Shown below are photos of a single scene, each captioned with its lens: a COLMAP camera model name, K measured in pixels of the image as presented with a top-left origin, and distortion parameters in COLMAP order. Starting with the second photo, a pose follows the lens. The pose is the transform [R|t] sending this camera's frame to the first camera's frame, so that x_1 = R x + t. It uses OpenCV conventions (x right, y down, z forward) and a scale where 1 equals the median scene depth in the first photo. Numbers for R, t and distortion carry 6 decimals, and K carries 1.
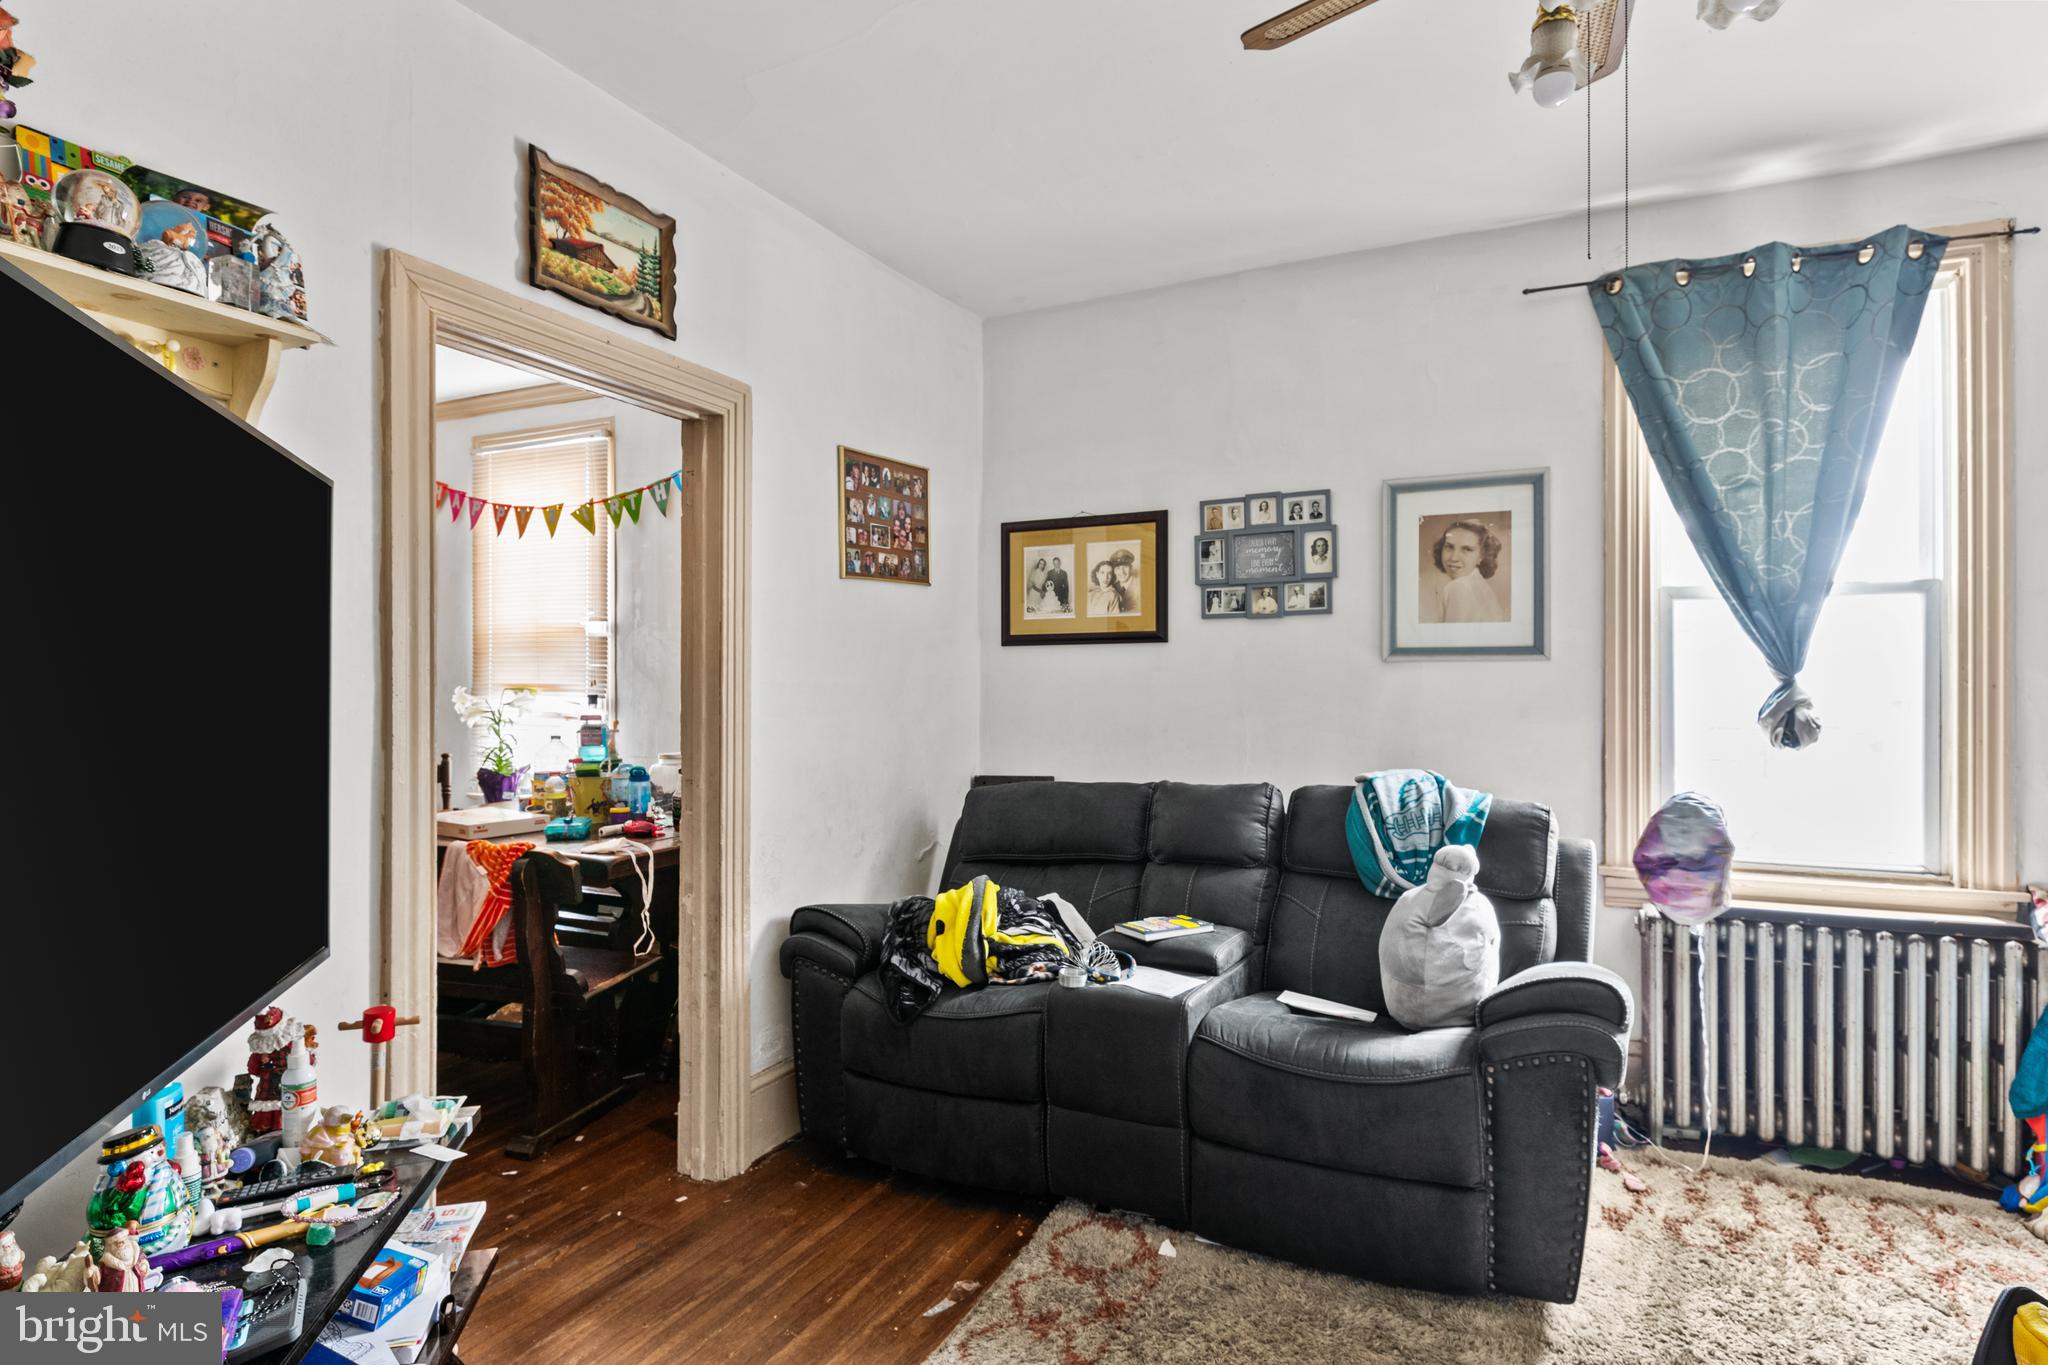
lens RADIAL K [[1092.6, 0, 1024.0], [0, 1092.6, 682.5], [0, 0, 1]] dist [0.001299, 0.000076]
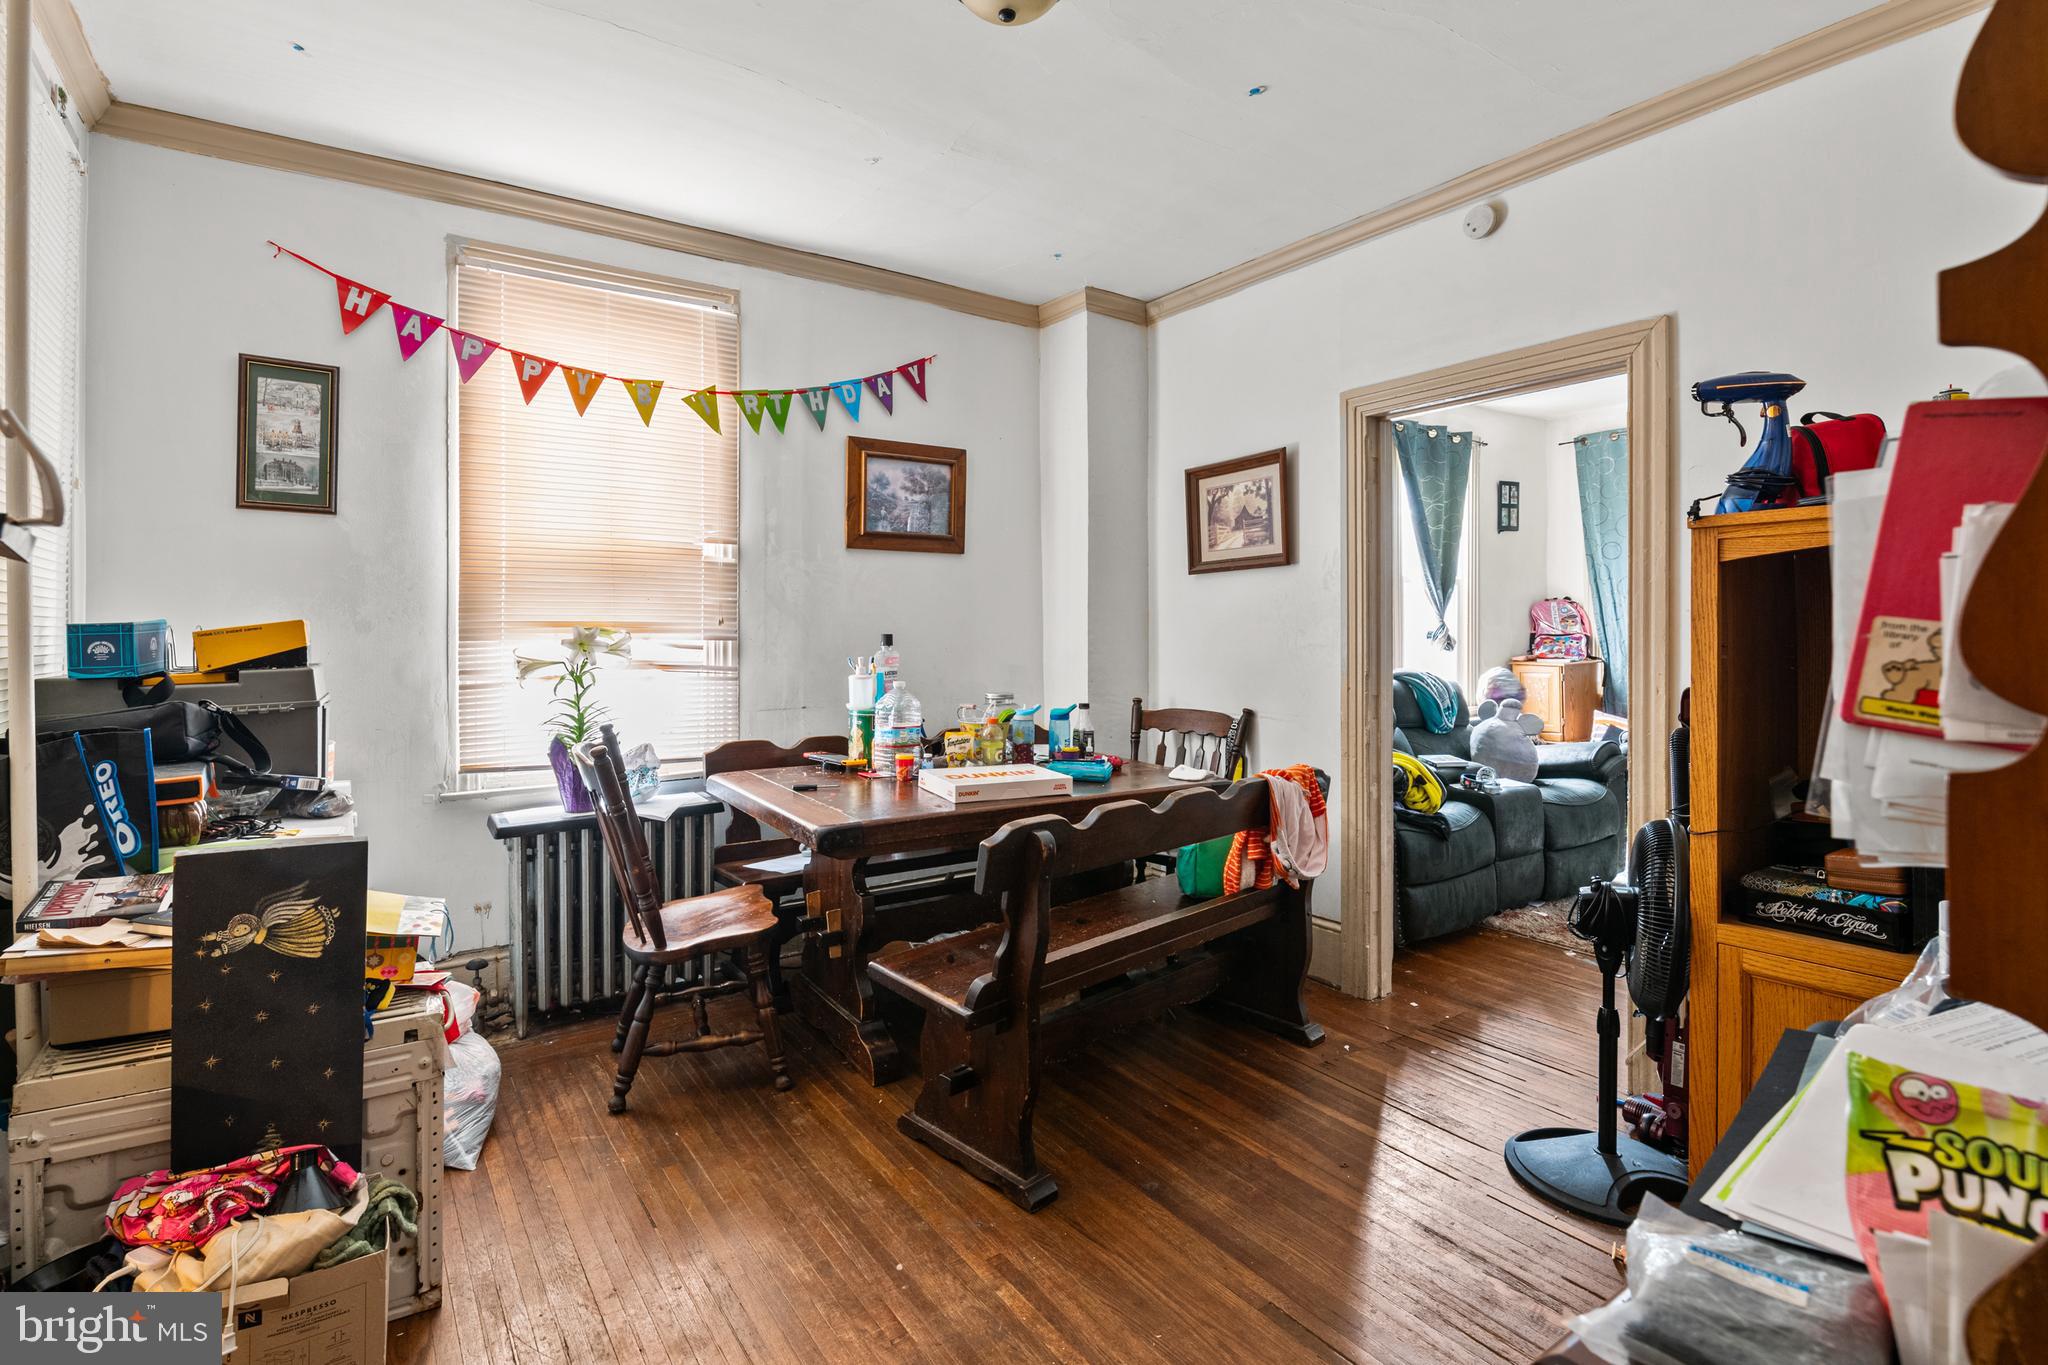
lens RADIAL K [[968.7, 0, 1019.6], [0, 968.7, 624.3], [0, 0, 1]] dist [-0.000409, -0.000007]
pose [[0.501904, -0.000329, 0.864923, -0.883136], [-0.002039, 0.999997, 0.001564, 0.001455], [-0.864921, -0.002548, 0.501901, 0.456142]]
